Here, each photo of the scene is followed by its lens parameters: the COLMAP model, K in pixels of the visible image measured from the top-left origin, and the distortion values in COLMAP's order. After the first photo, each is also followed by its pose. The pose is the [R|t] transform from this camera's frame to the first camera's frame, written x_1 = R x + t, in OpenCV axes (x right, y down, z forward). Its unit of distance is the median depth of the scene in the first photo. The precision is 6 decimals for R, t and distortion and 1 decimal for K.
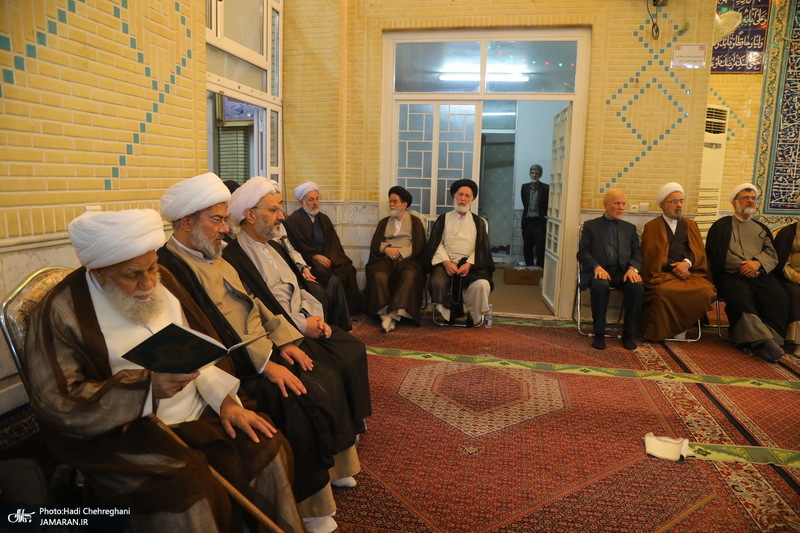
lens RADIAL K [[542.9, 0, 397.5], [0, 542.9, 268.4], [0, 0, 1]] dist [-0.106164, 0.055749]
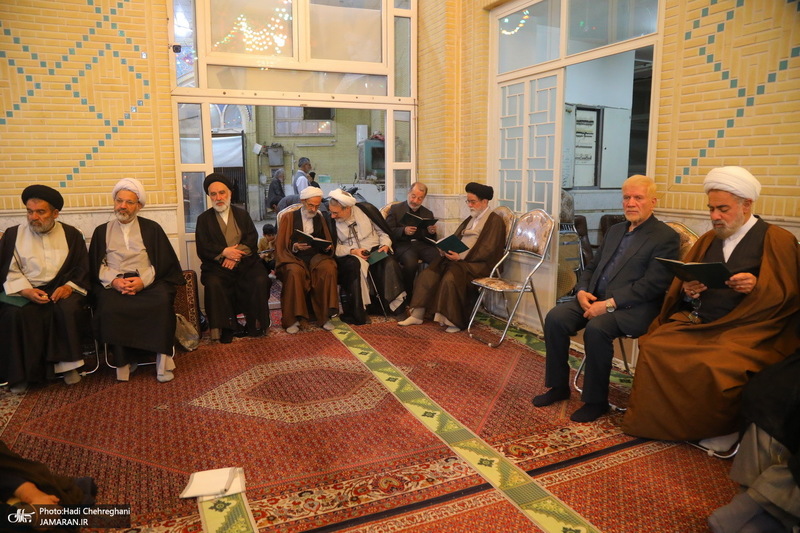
lens RADIAL K [[542.9, 0, 395.9], [0, 542.9, 271.4], [0, 0, 1]] dist [-0.106164, 0.055749]
pose [[0.588689, 0.116030, -0.799989, 0.857719], [-0.106617, 0.992144, 0.065443, -0.054511], [0.801298, 0.046766, 0.596435, 0.457769]]
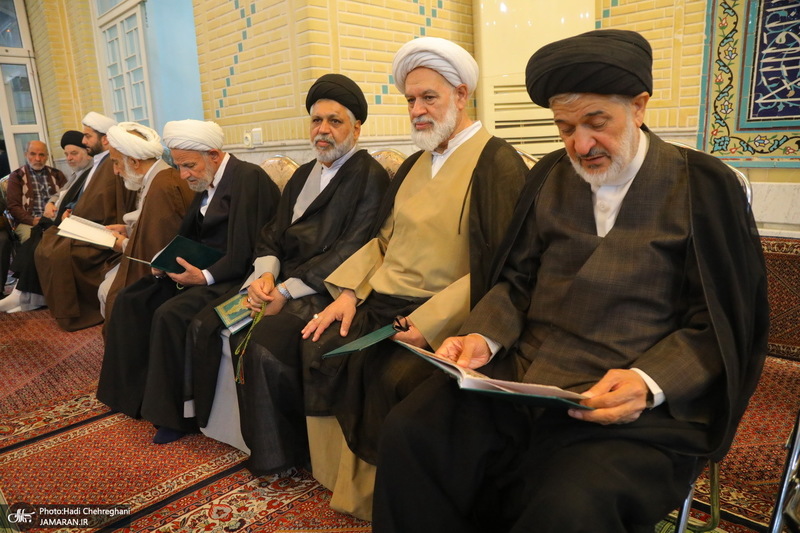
lens RADIAL K [[542.9, 0, 393.3], [0, 542.9, 267.4], [0, 0, 1]] dist [-0.106164, 0.055749]
pose [[0.829985, 0.064349, -0.554061, 1.079226], [-0.023923, 0.996516, 0.079900, -0.036551], [0.557272, -0.053062, 0.828633, 0.759171]]
